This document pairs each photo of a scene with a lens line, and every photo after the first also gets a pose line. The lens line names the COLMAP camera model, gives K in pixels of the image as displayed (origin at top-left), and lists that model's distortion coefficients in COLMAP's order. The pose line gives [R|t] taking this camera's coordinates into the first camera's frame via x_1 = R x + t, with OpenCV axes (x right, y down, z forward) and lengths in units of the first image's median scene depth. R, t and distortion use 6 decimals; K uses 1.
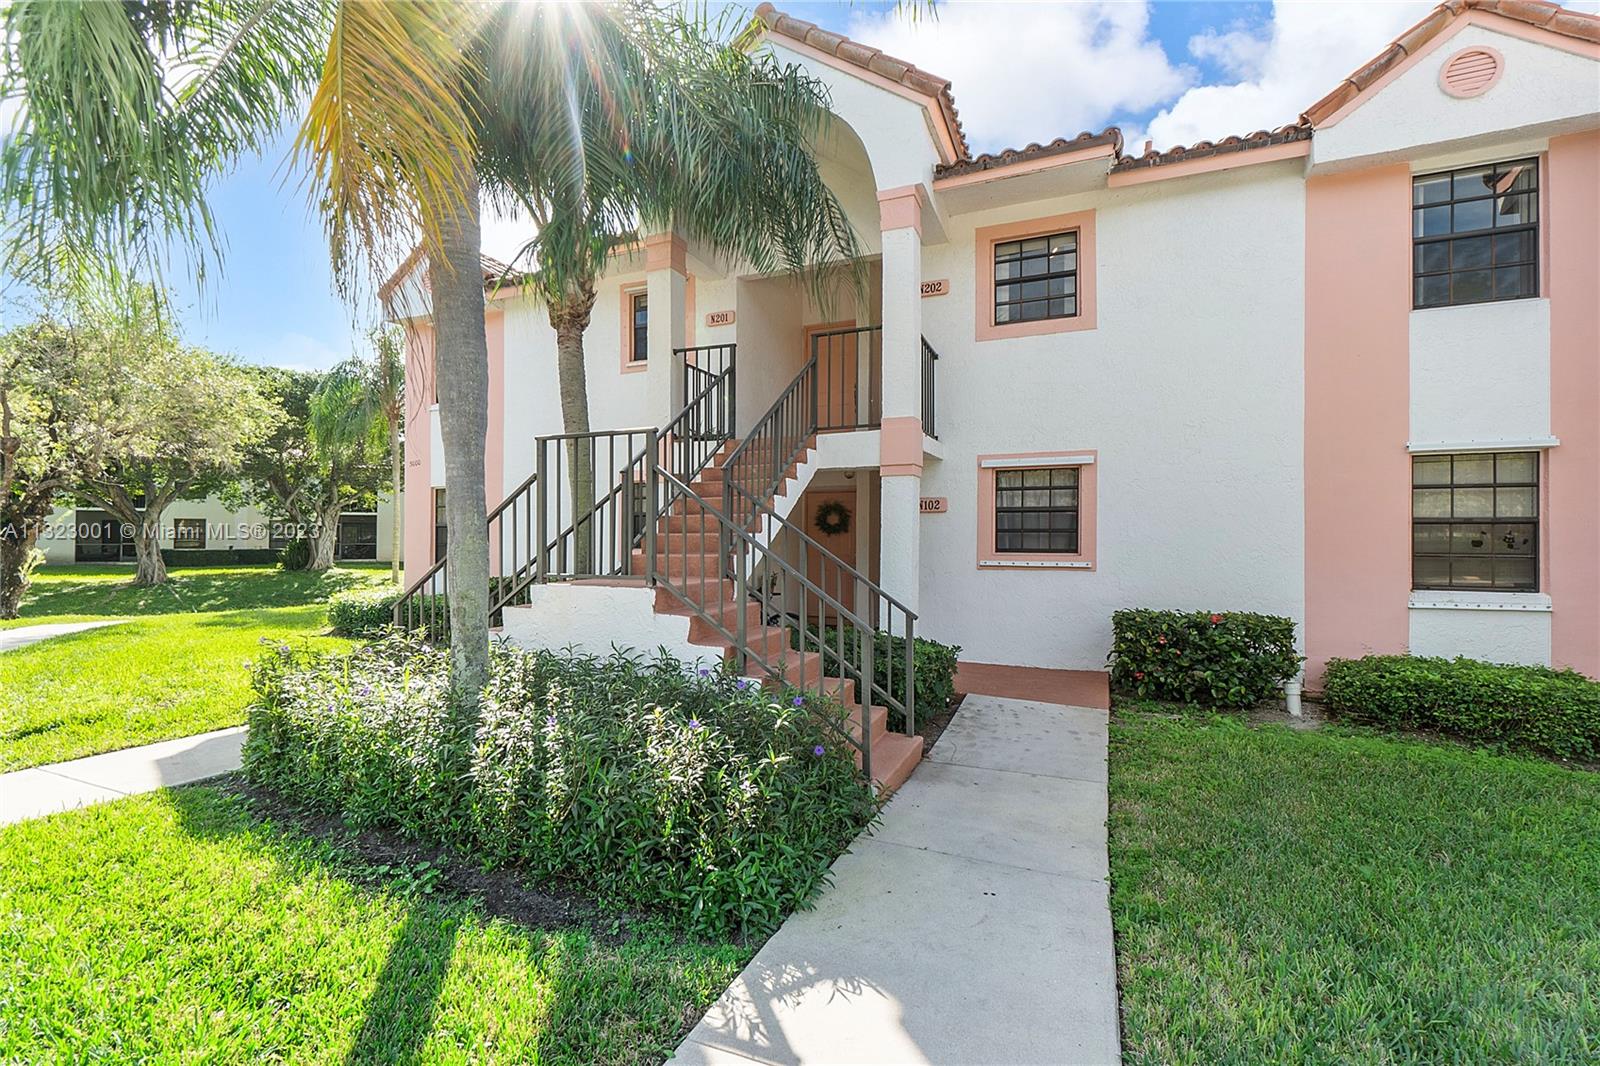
lens RADIAL K [[705.7, 0, 792.4], [0, 705.7, 535.8], [0, 0, 1]] dist [-0.001736, -0.000121]
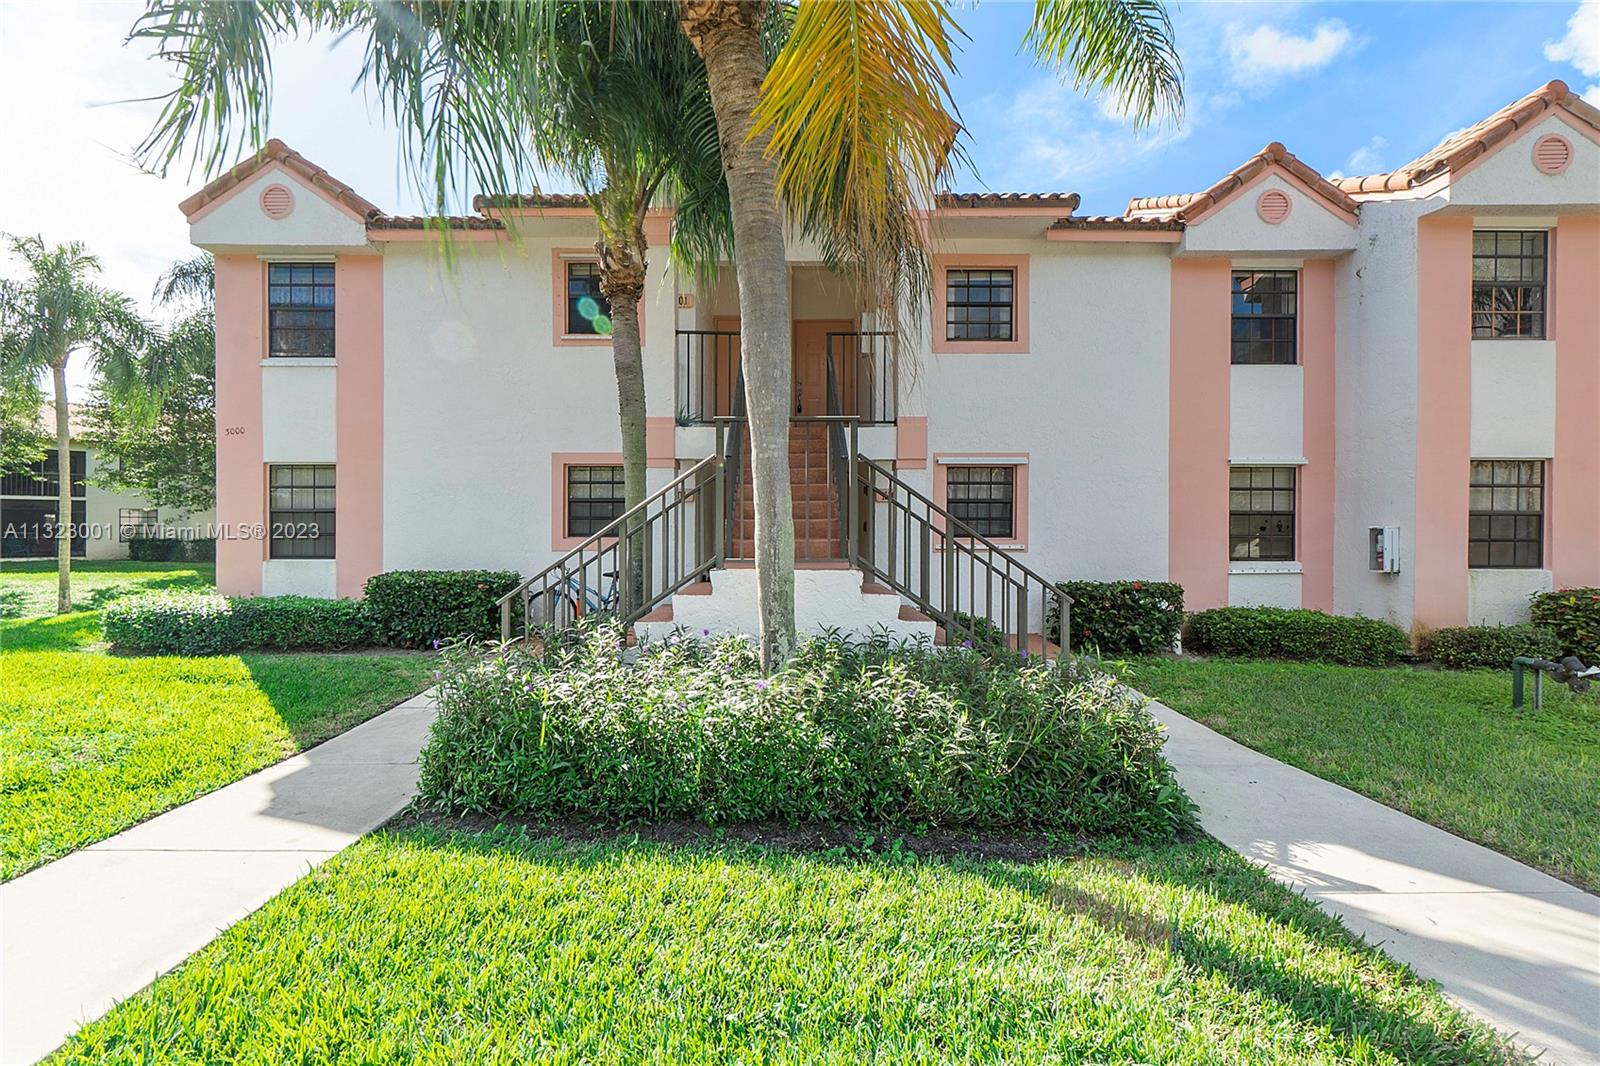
lens RADIAL K [[705.7, 0, 792.4], [0, 705.7, 535.8], [0, 0, 1]] dist [-0.001736, -0.000121]
pose [[0.912393, -0.005447, 0.409279, -0.512041], [0.000154, 0.999916, 0.012965, 0.006717], [-0.409315, -0.011766, 0.912317, 0.059724]]
